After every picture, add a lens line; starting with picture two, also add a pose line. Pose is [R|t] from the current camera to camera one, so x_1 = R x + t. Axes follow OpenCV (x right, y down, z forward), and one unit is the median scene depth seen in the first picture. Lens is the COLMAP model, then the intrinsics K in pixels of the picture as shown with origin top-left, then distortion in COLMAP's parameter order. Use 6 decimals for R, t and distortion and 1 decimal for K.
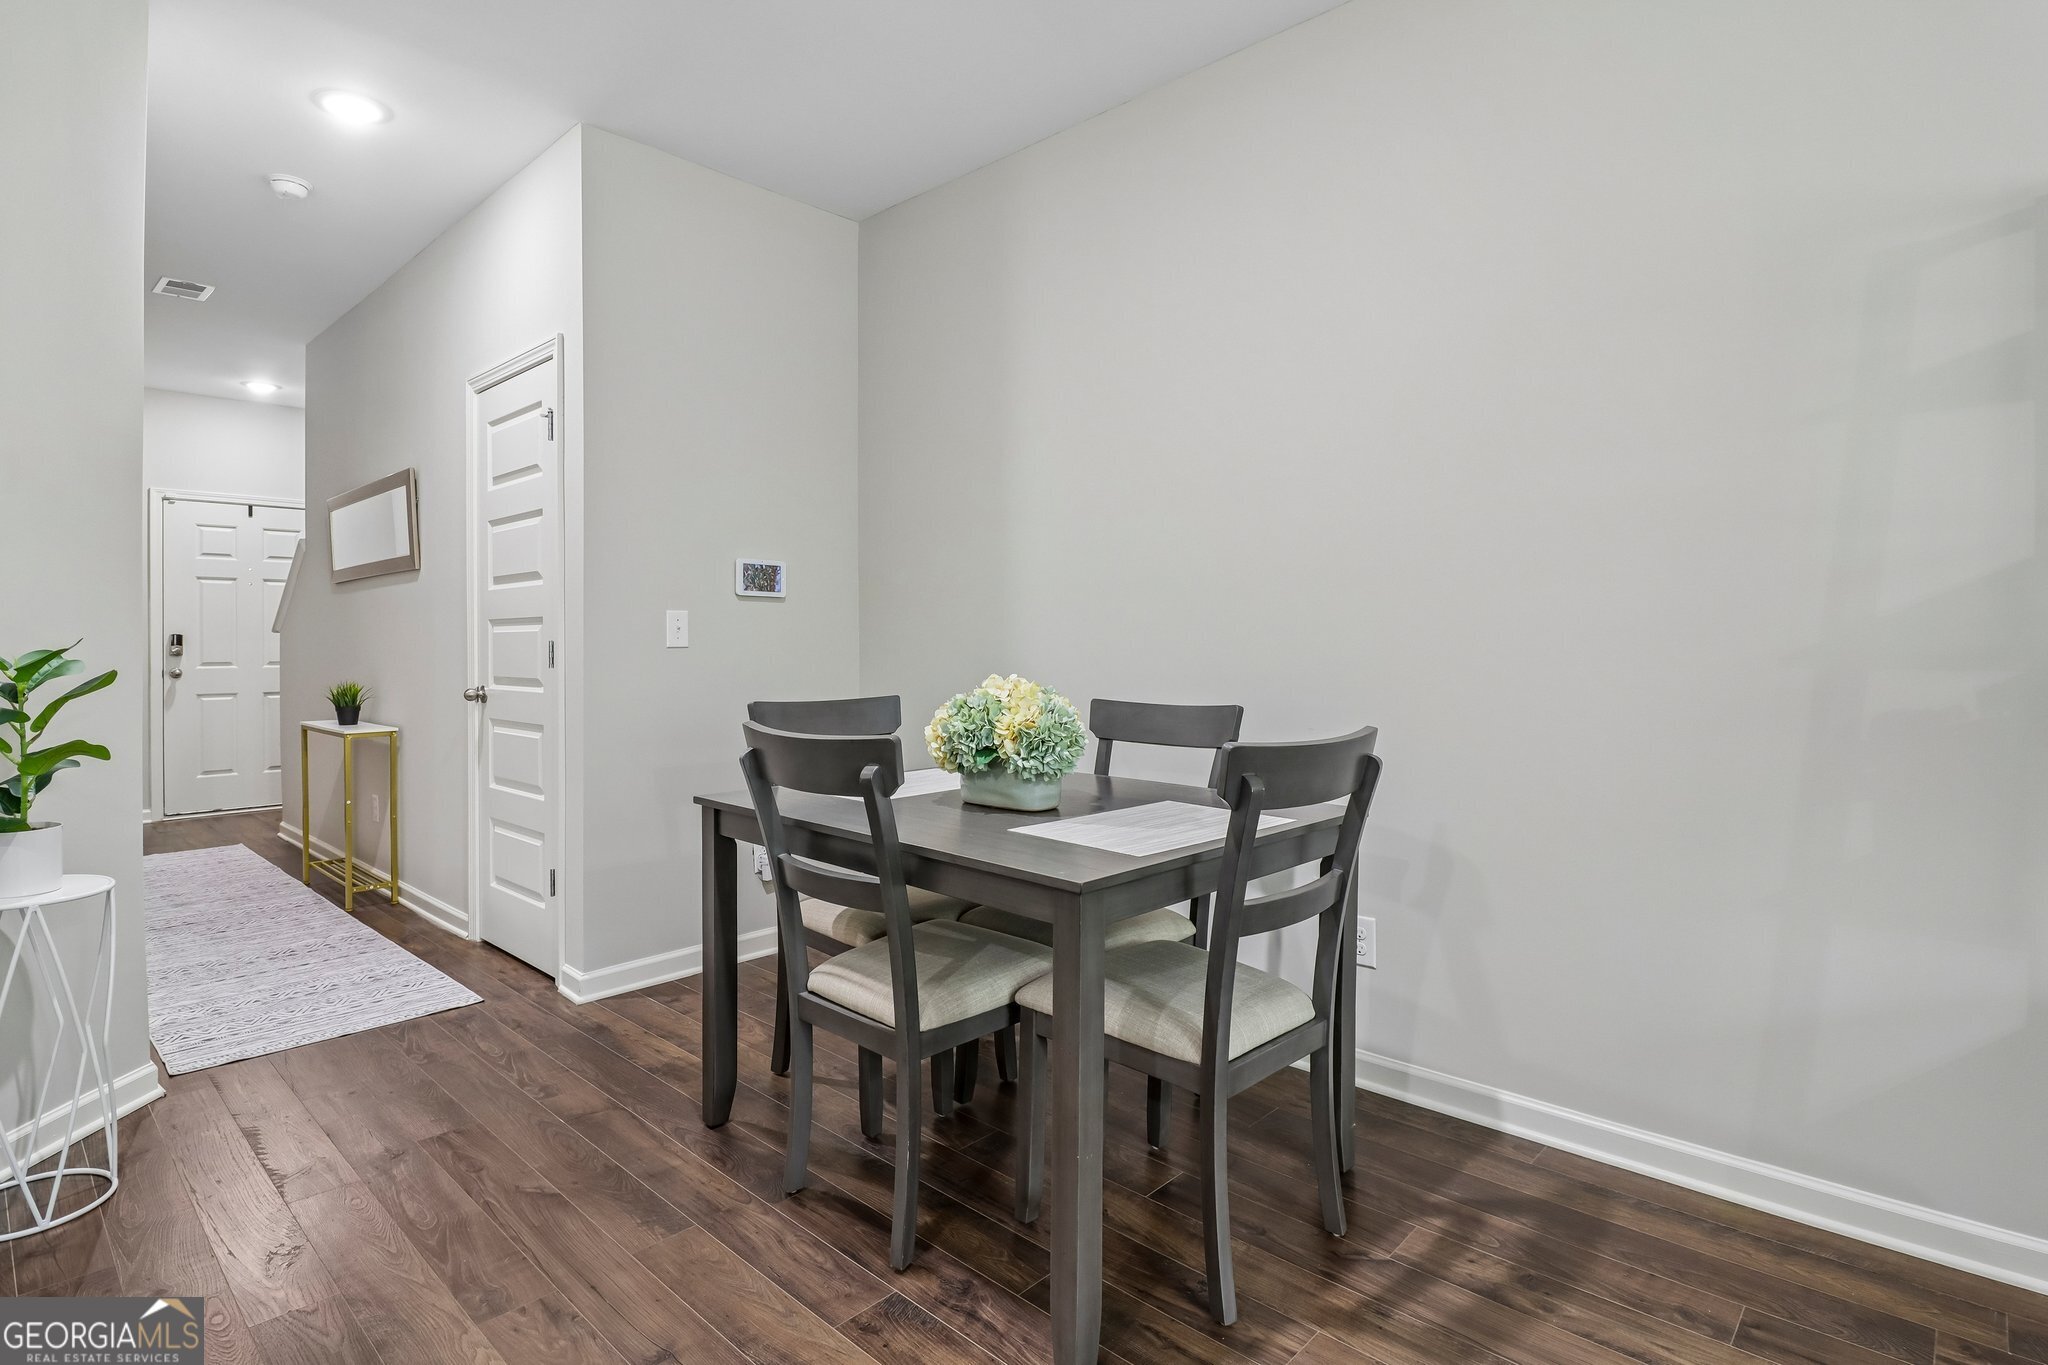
lens RADIAL K [[1025.6, 0, 1032.6], [0, 1025.6, 644.1], [0, 0, 1]] dist [-0.003862, -0.003285]
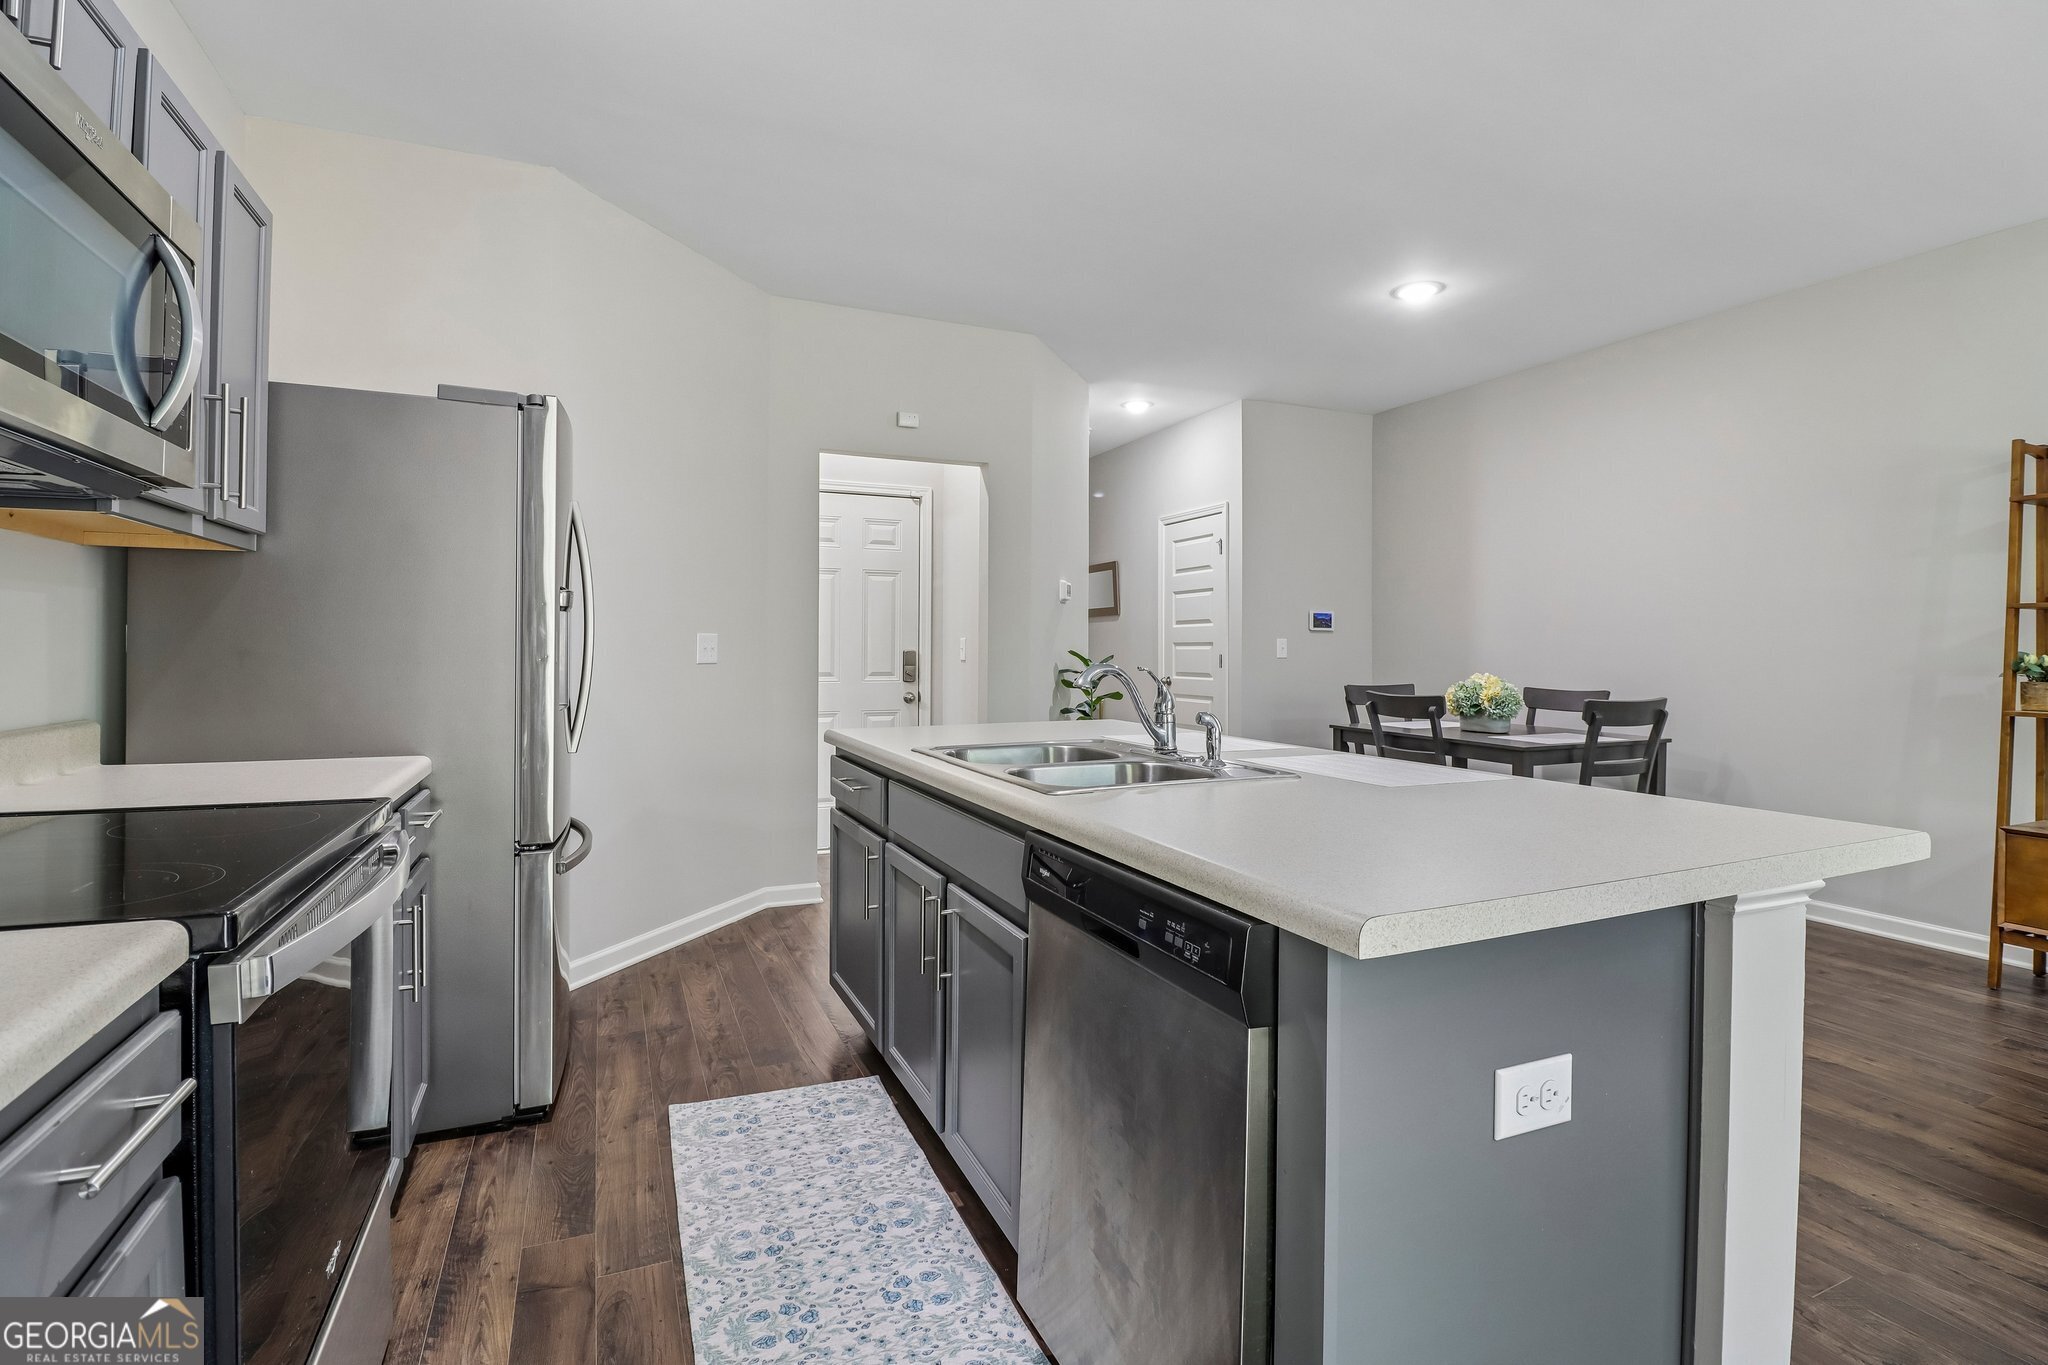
lens RADIAL K [[957.6, 0, 1023.1], [0, 957.6, 652.6], [0, 0, 1]] dist [-0.009649, -0.008630]
pose [[0.916418, 0.006271, -0.400174, -0.076082], [-0.004922, 0.999978, 0.004398, -0.013037], [0.400193, -0.002061, 0.916429, -0.888948]]
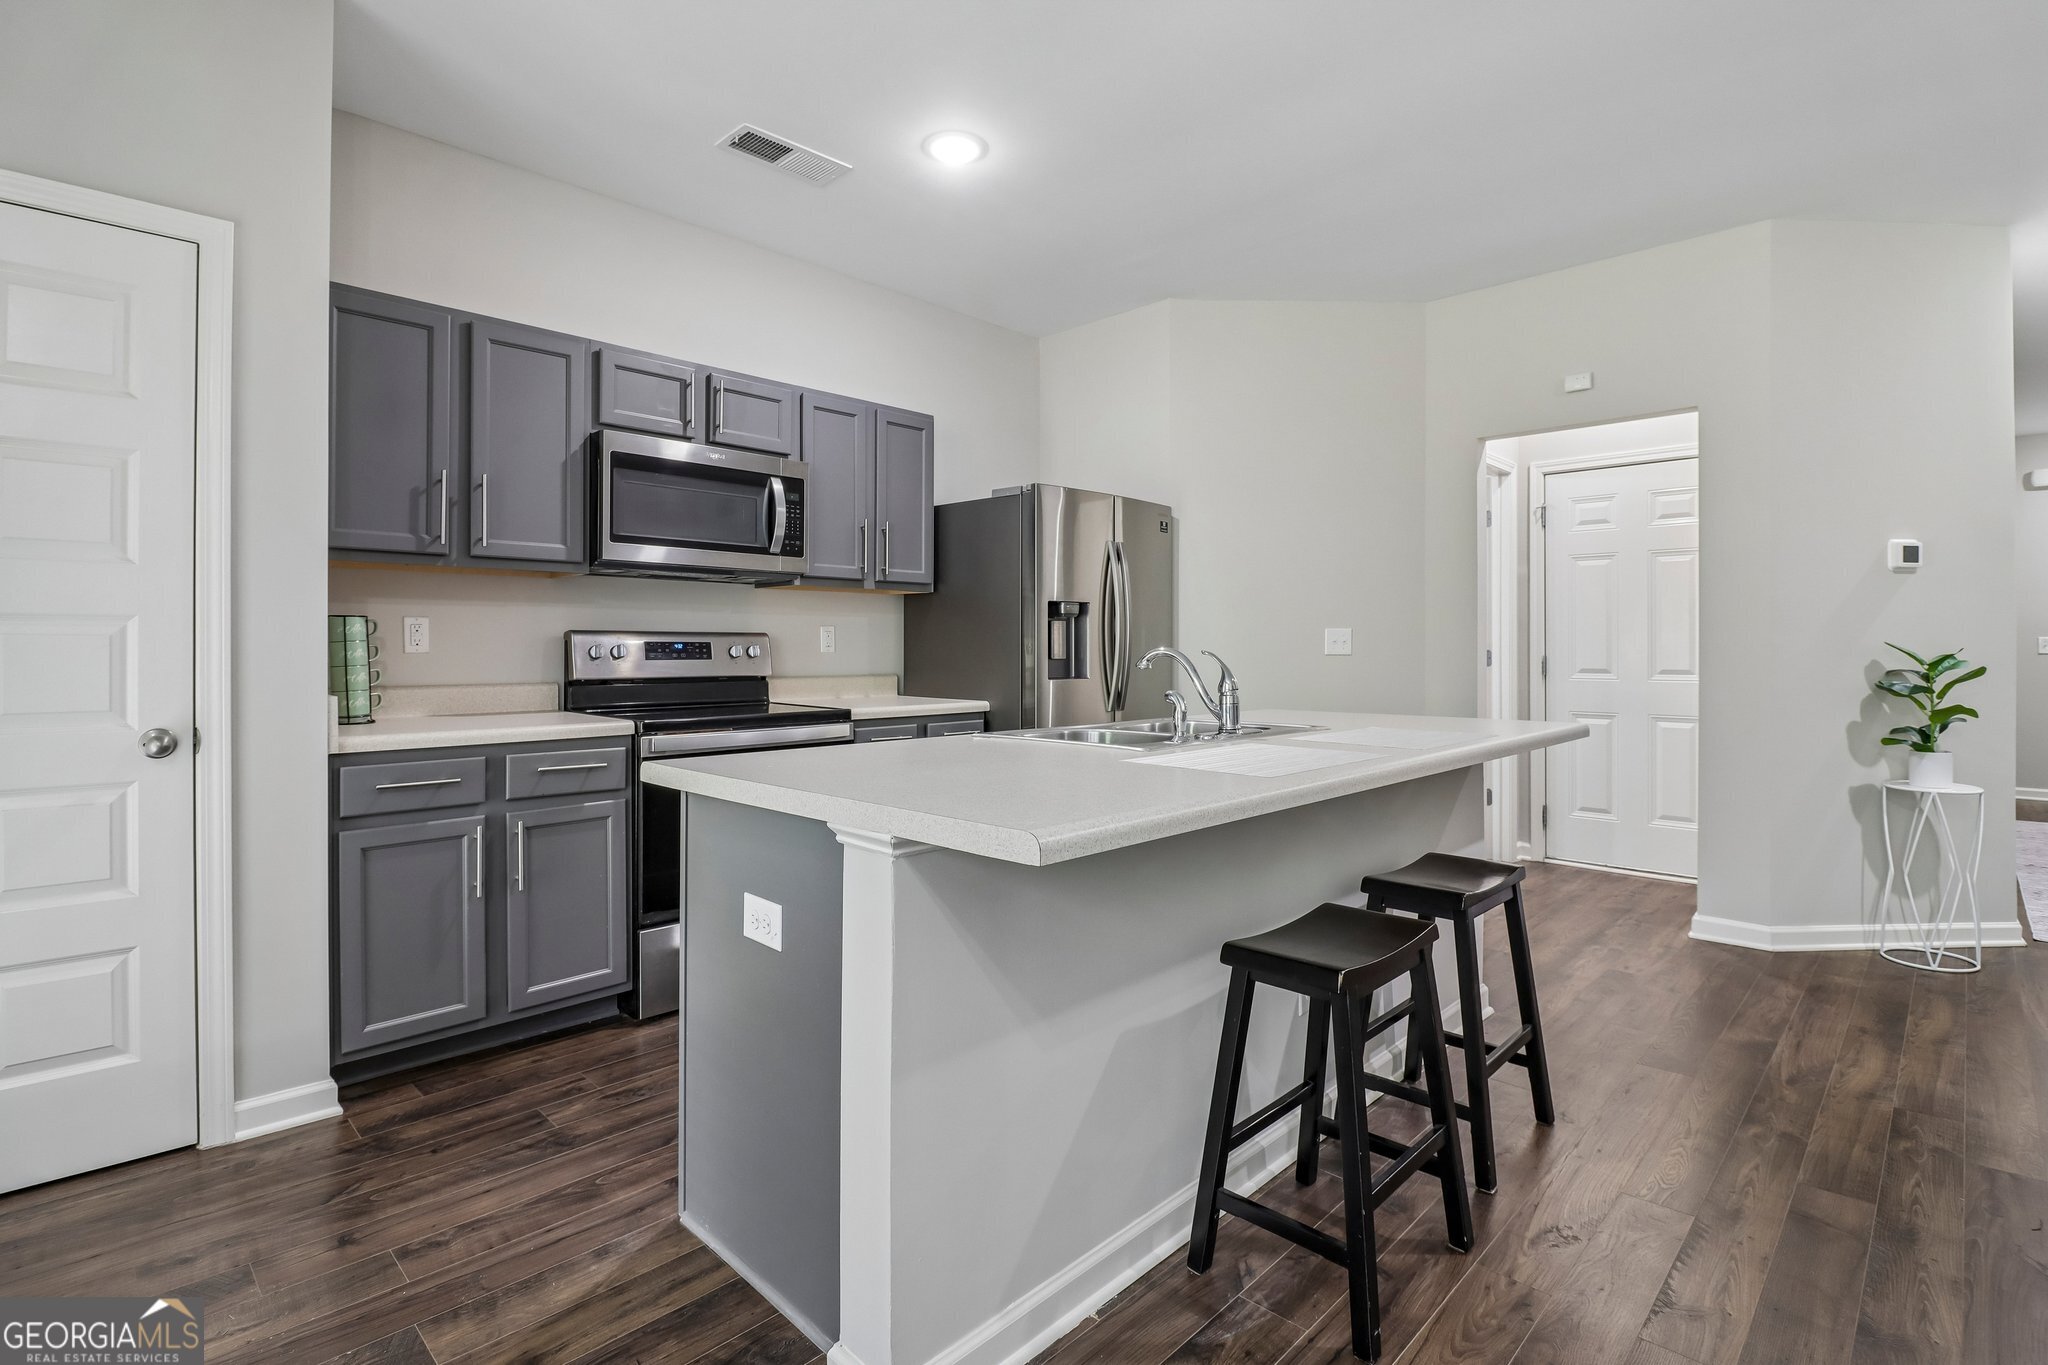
lens RADIAL K [[957.6, 0, 1031.8], [0, 957.6, 652.9], [0, 0, 1]] dist [-0.009649, -0.008630]
pose [[-0.032772, 0.005142, -0.999450, 0.462250], [-0.001091, 0.999986, 0.005180, -0.002199], [0.999462, 0.001260, -0.032766, -0.344870]]
